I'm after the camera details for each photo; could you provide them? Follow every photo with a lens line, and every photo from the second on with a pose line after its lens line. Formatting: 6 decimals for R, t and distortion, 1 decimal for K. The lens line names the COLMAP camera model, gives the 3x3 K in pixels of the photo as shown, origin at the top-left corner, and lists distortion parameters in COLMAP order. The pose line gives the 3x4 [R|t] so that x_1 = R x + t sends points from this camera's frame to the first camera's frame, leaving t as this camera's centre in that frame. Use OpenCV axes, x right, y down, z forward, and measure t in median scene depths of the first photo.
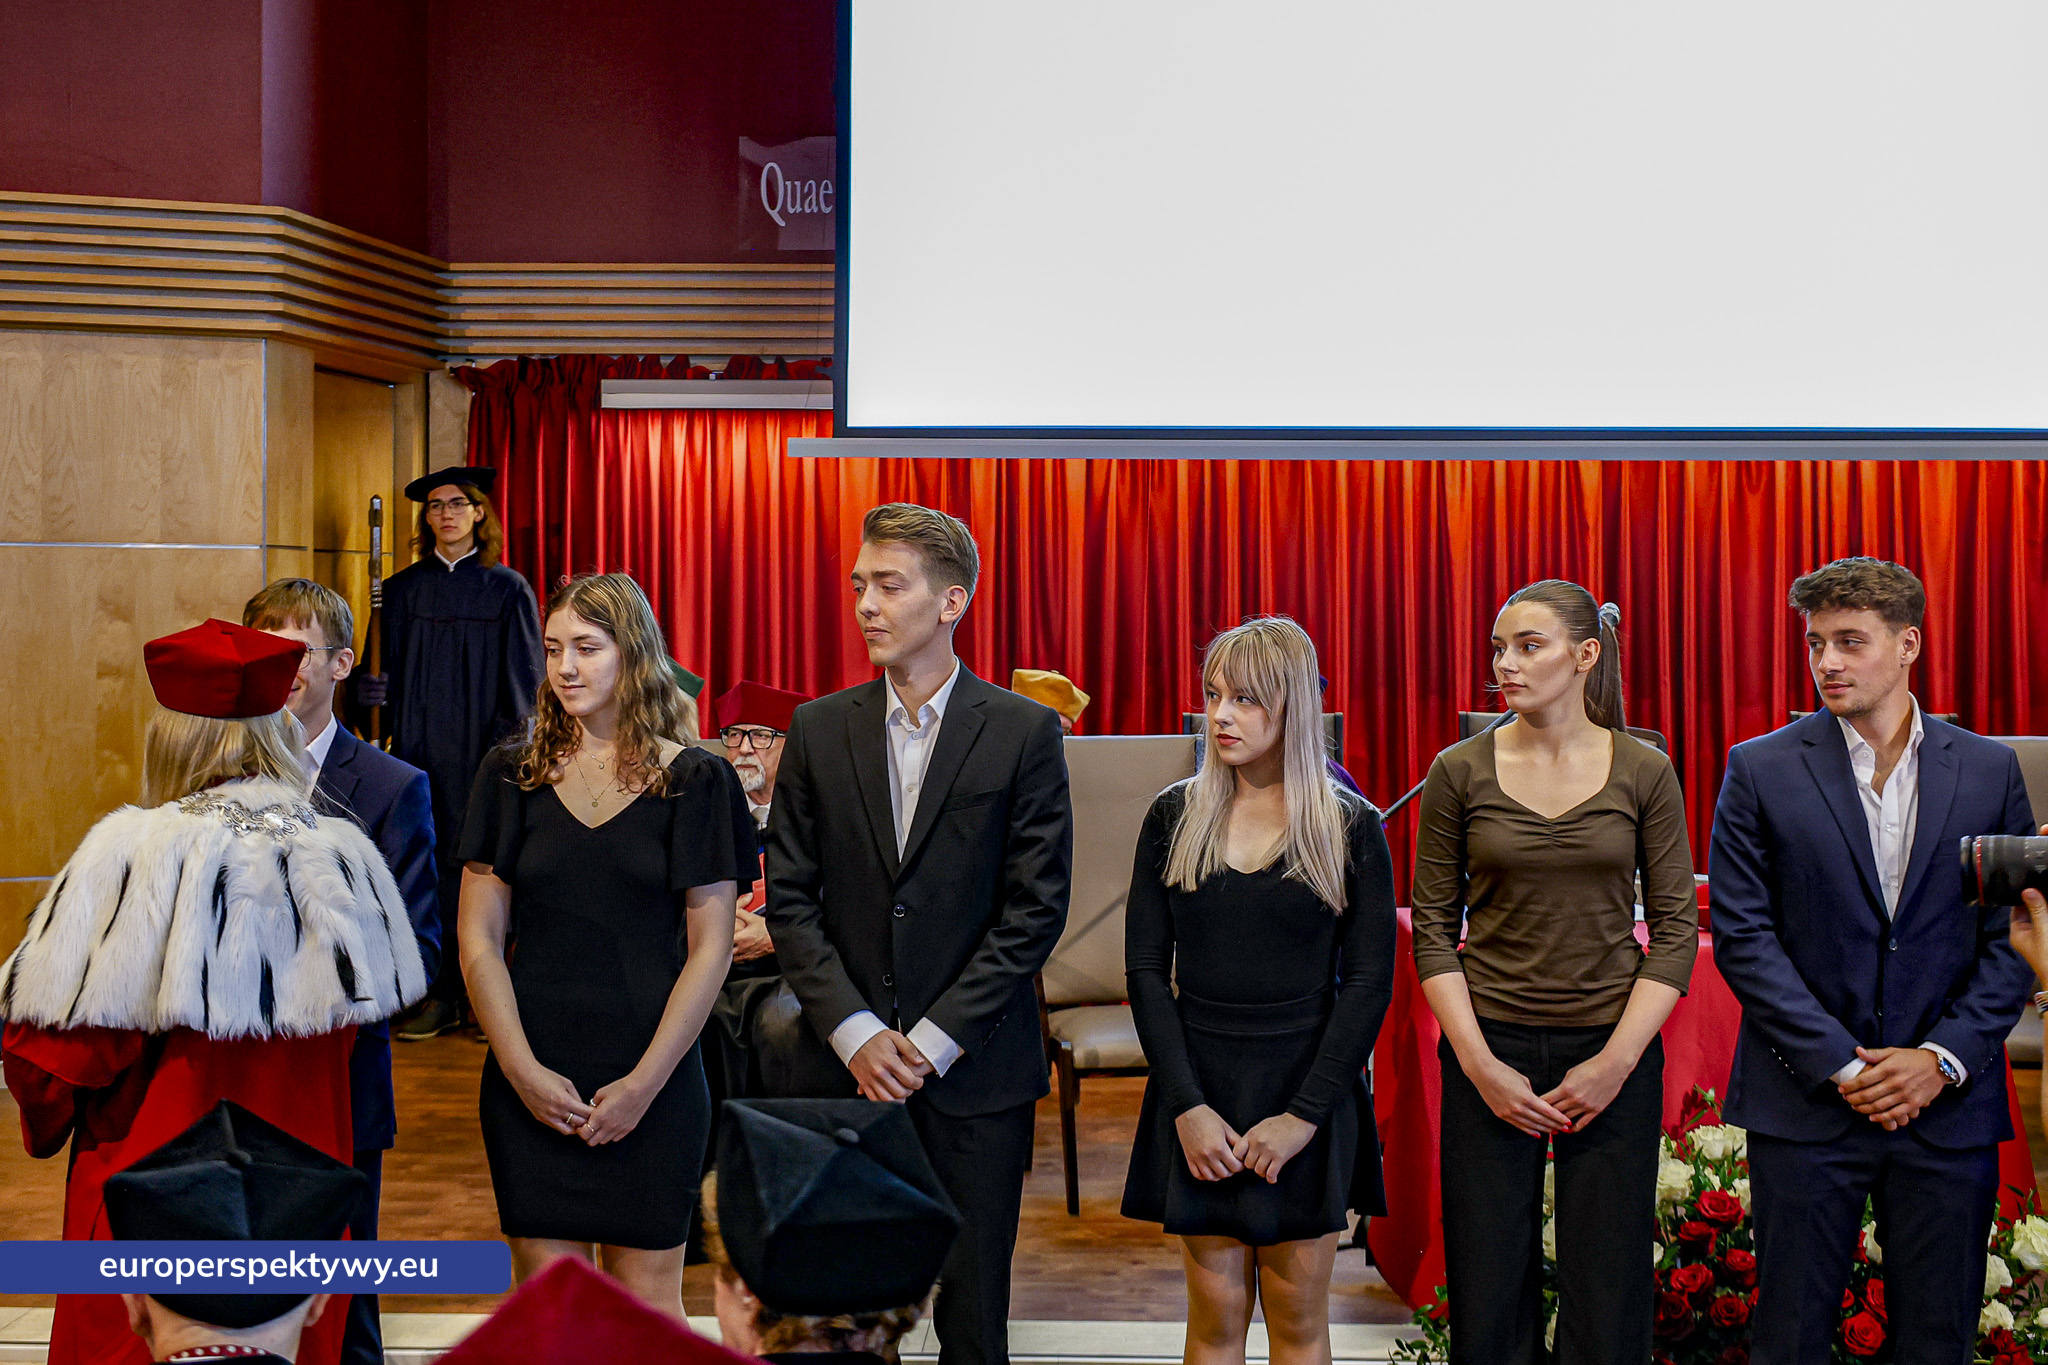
lens RADIAL K [[2918.7, 0, 1019.9], [0, 2918.7, 601.1], [0, 0, 1]] dist [0.003952, 0.000000]
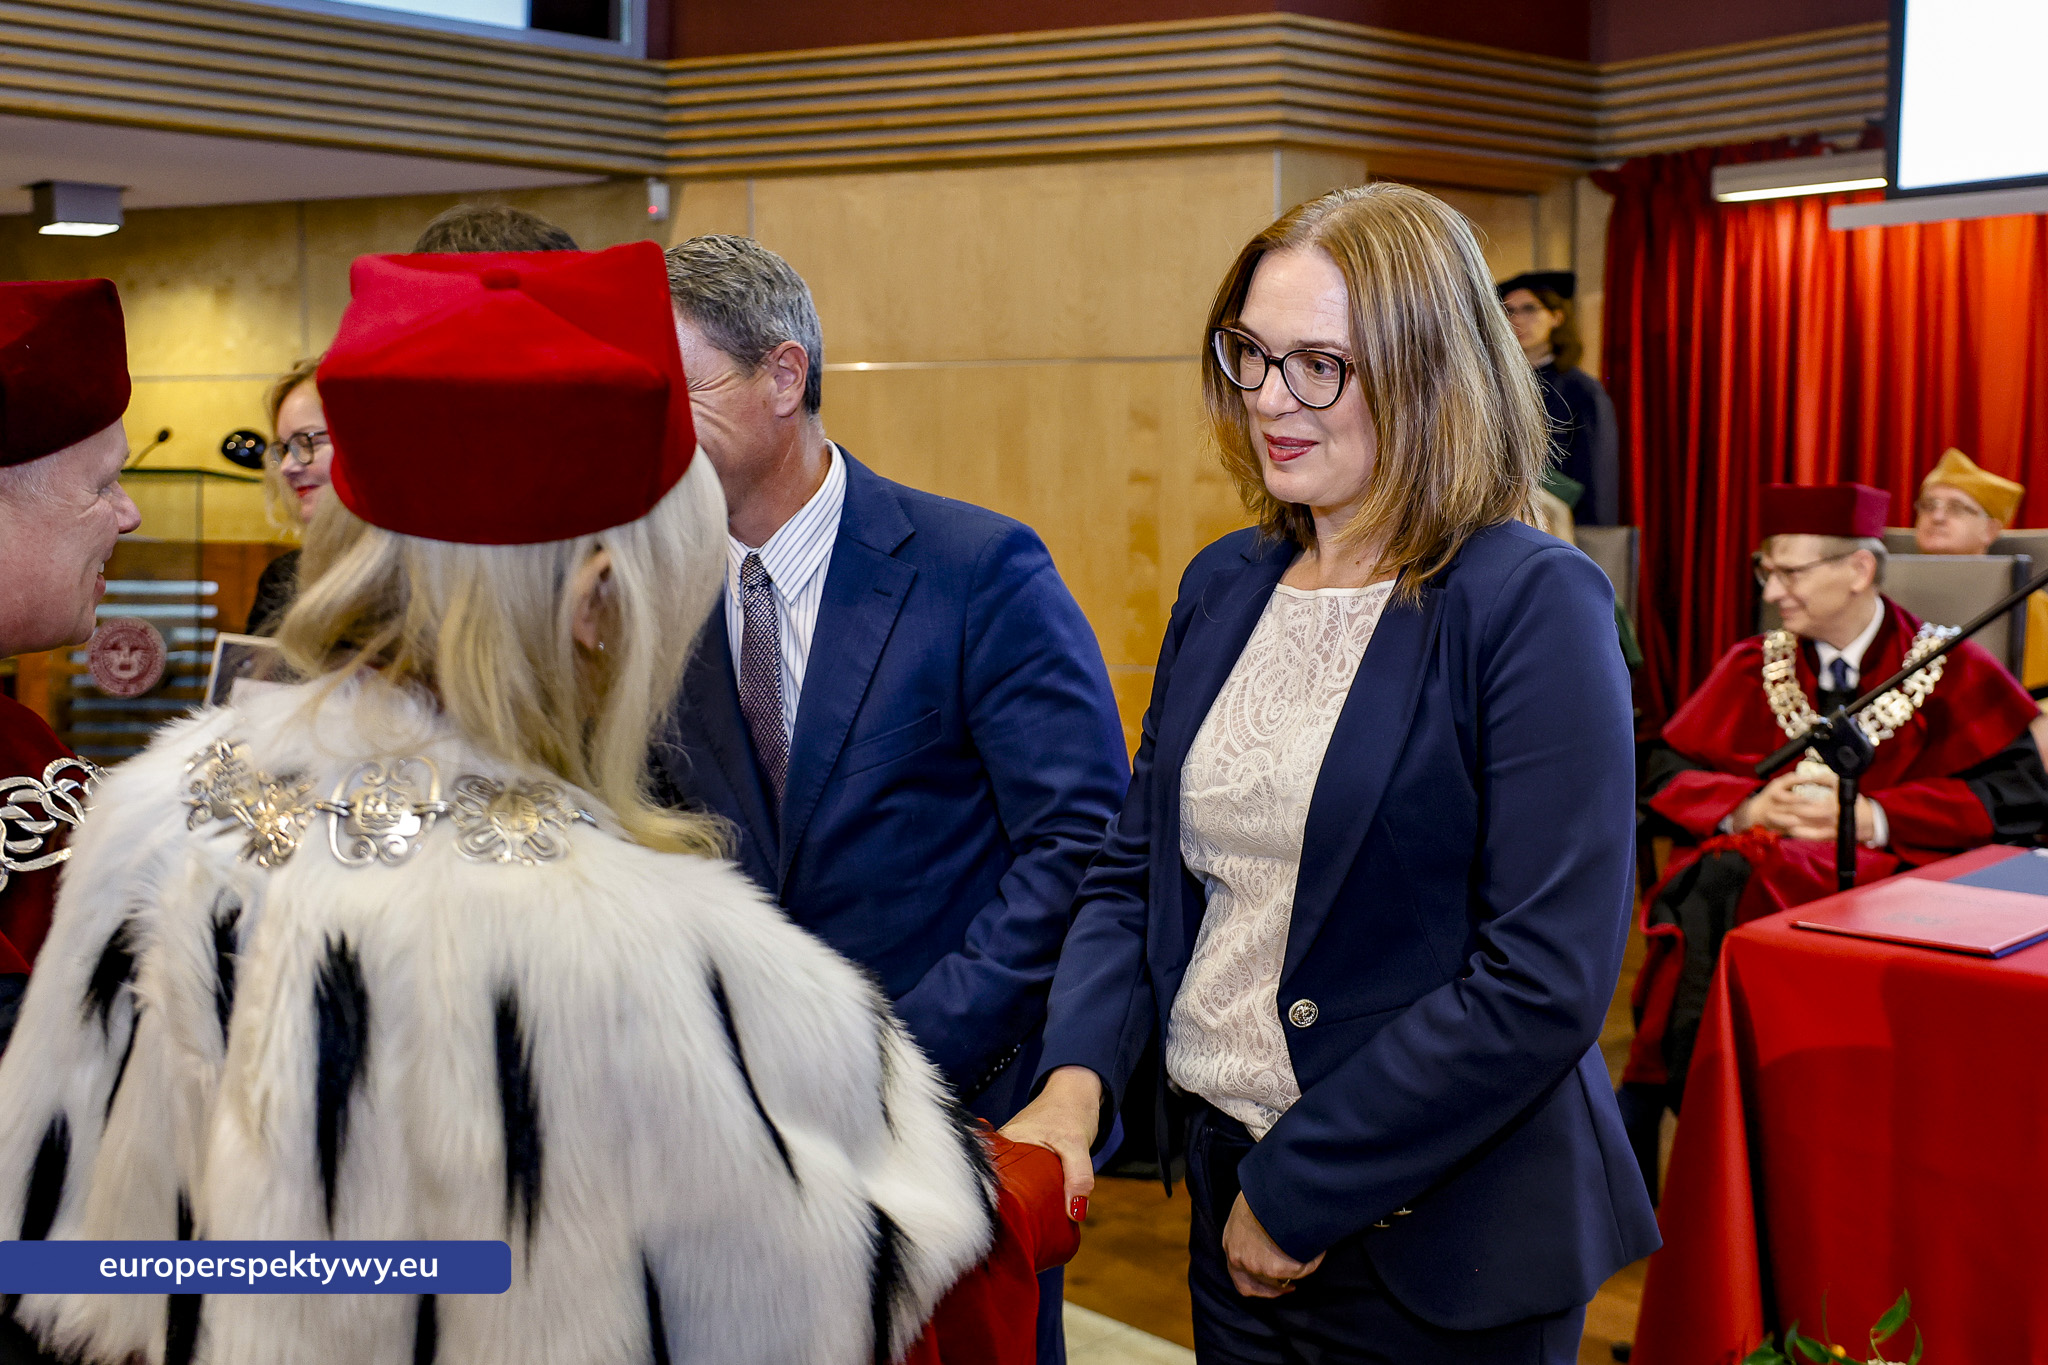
lens RADIAL K [[2104.9, 0, 1044.5], [0, 2104.9, 716.7], [0, 0, 1]] dist [0.003621, 0.000000]
pose [[0.719592, 0.076732, -0.690145, 0.193067], [0.008682, 0.992804, 0.119435, 0.016960], [0.694343, -0.091936, 0.713747, 0.377959]]
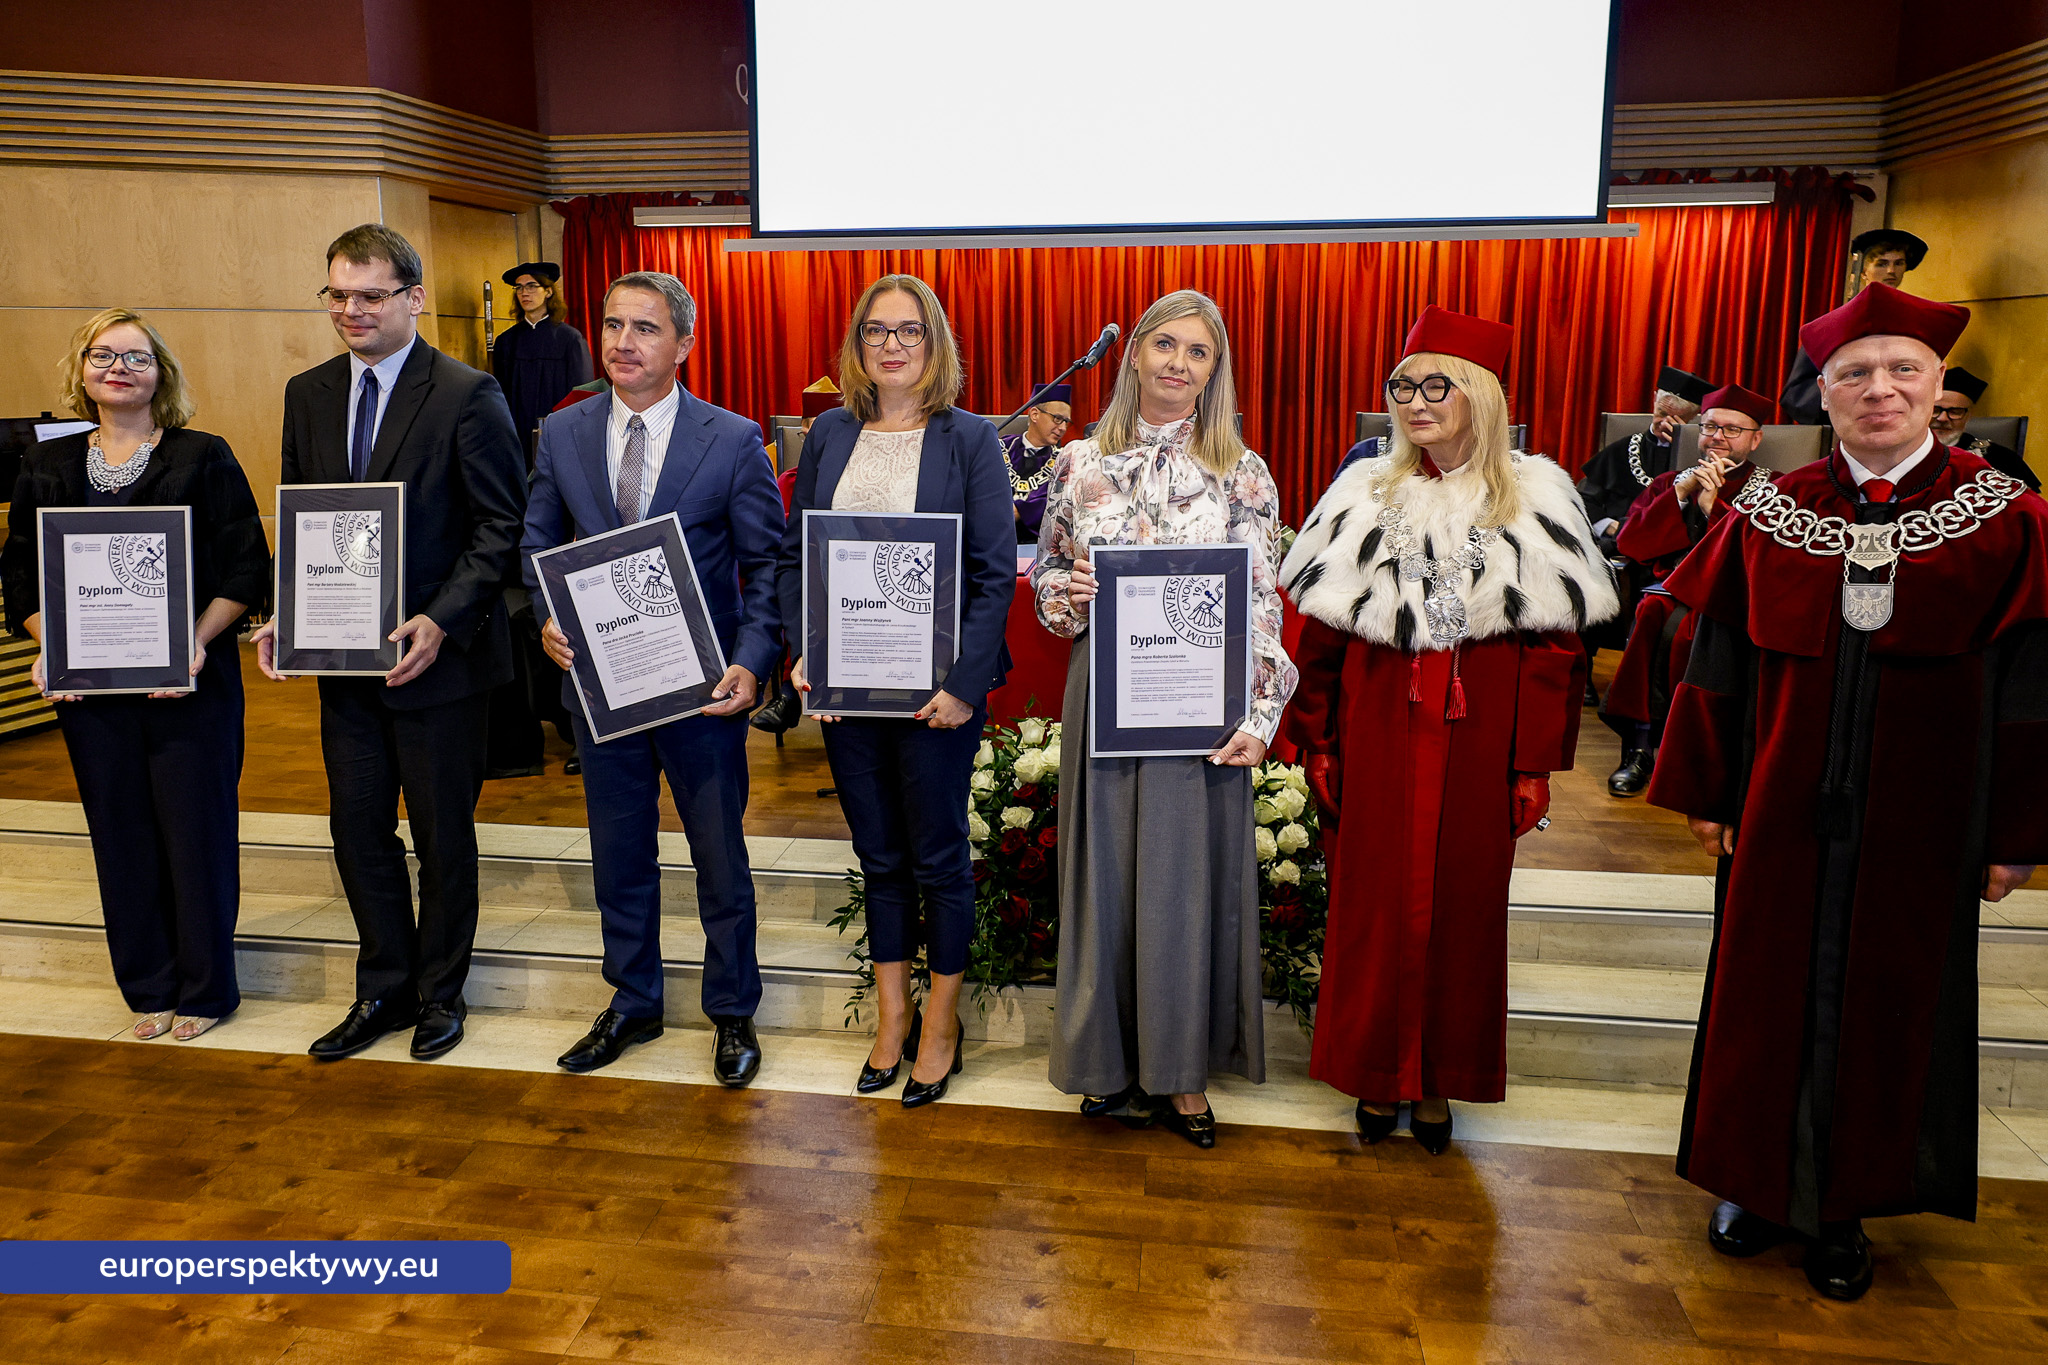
lens RADIAL K [[1465.8, 0, 963.8], [0, 1465.8, 637.8], [0, 0, 1]] dist [-0.004452, 0.005386]
pose [[0.992415, 0.015356, -0.121967, 0.149000], [0.006938, 0.983589, 0.180289, 0.014307], [0.122734, -0.179768, 0.976023, 0.204761]]
